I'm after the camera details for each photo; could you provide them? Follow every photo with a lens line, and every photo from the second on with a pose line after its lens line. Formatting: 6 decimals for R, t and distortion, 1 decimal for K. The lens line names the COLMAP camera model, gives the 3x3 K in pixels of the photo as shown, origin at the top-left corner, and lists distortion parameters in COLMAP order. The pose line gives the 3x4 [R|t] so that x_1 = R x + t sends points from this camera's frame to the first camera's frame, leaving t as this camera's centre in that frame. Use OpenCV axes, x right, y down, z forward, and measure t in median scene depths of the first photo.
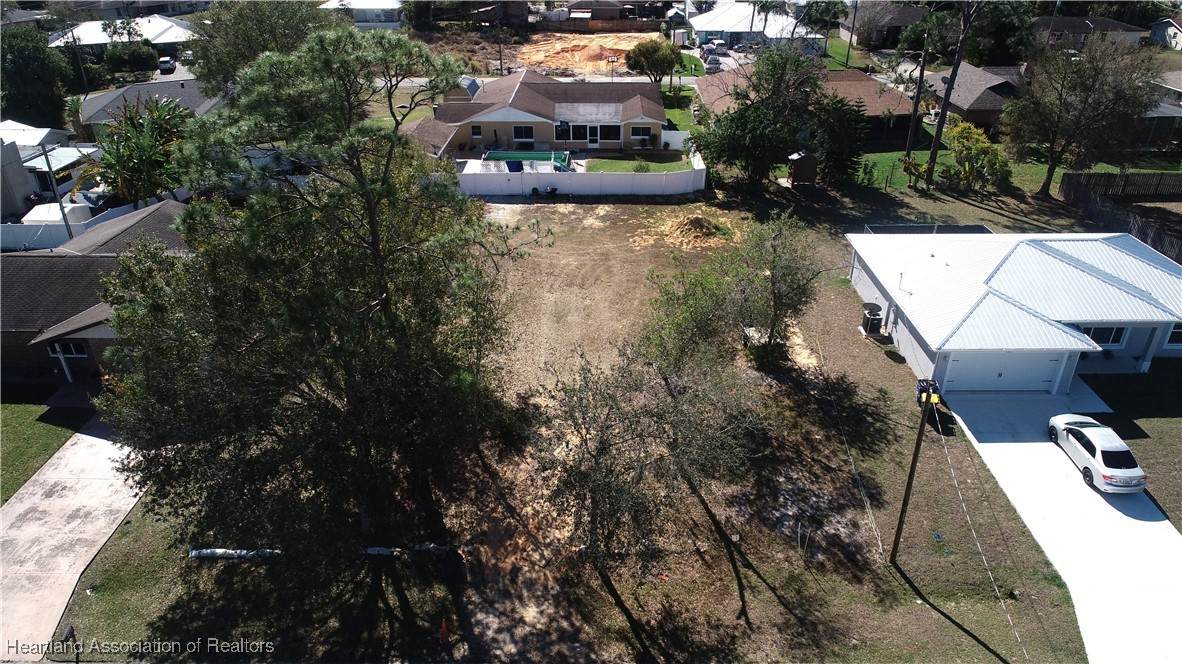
lens RADIAL K [[790.9, 0, 592.2], [0, 790.9, 332.1], [0, 0, 1]] dist [-0.004531, -0.005166]
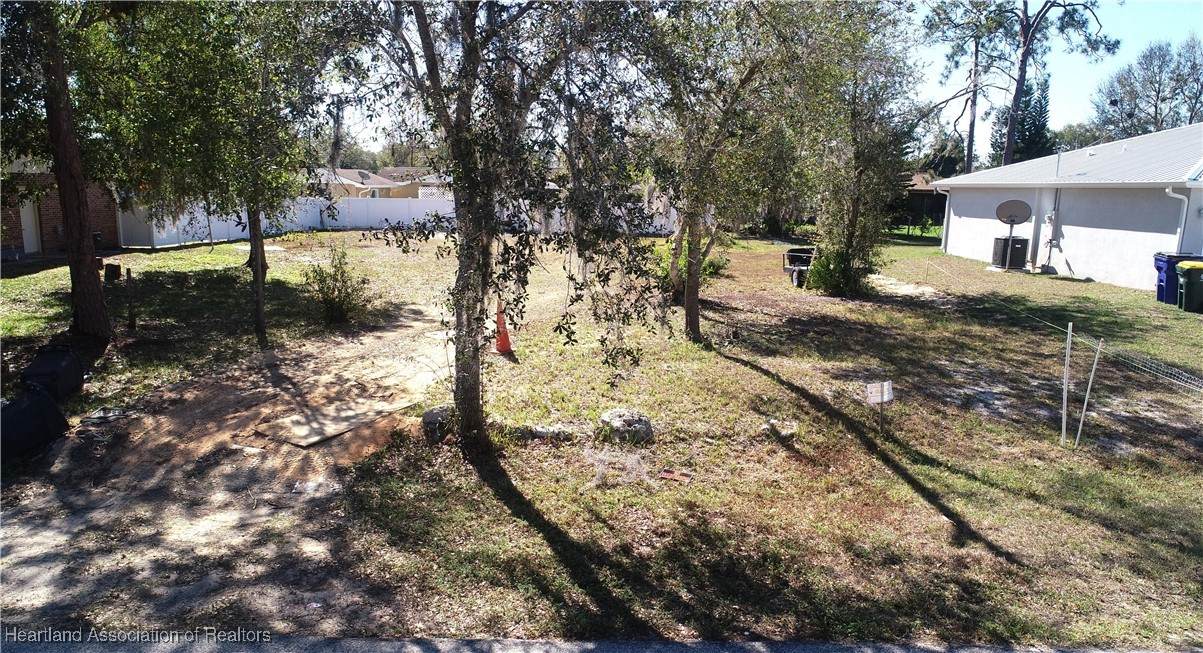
lens RADIAL K [[800.5, 0, 594.7], [0, 800.5, 328.7], [0, 0, 1]] dist [0.009861, 0.002307]
pose [[0.999566, 0.024679, 0.016056, 0.049583], [-0.018133, 0.945661, -0.324649, 0.351034], [-0.023195, 0.324217, 0.945698, 0.657231]]
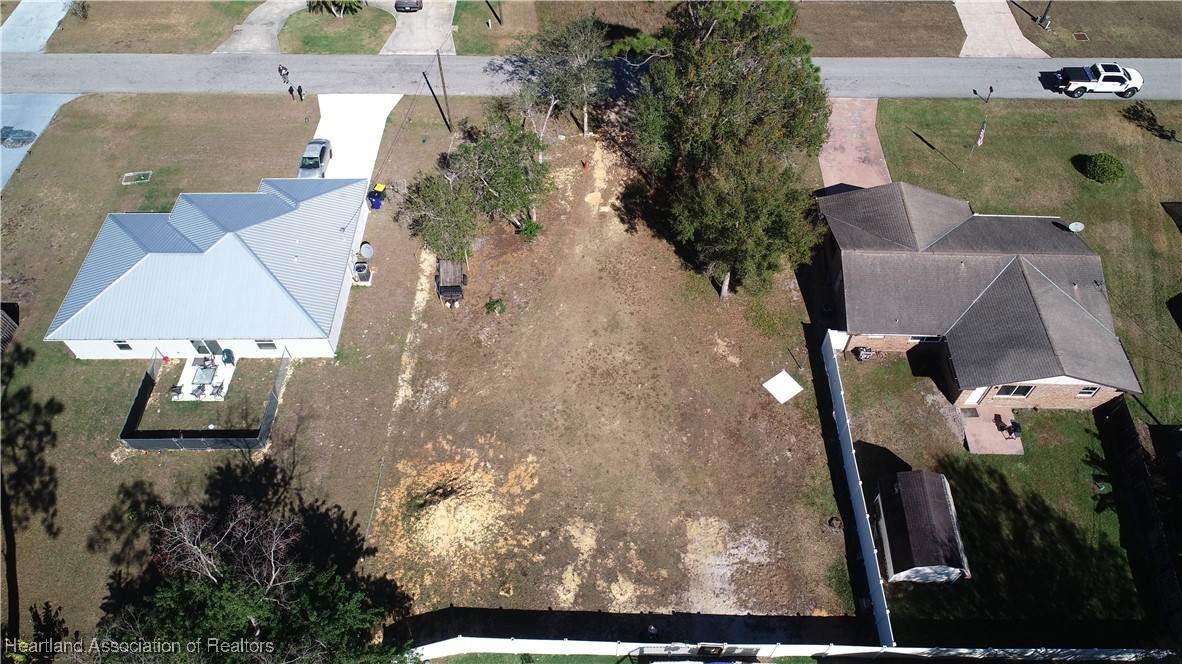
lens RADIAL K [[790.9, 0, 592.6], [0, 790.9, 330.3], [0, 0, 1]] dist [-0.004531, -0.005166]
pose [[-0.999938, 0.004821, 0.009992, -0.034110], [0.010597, 0.148180, 0.988904, -1.807585], [0.003287, 0.988949, -0.148222, 1.864393]]
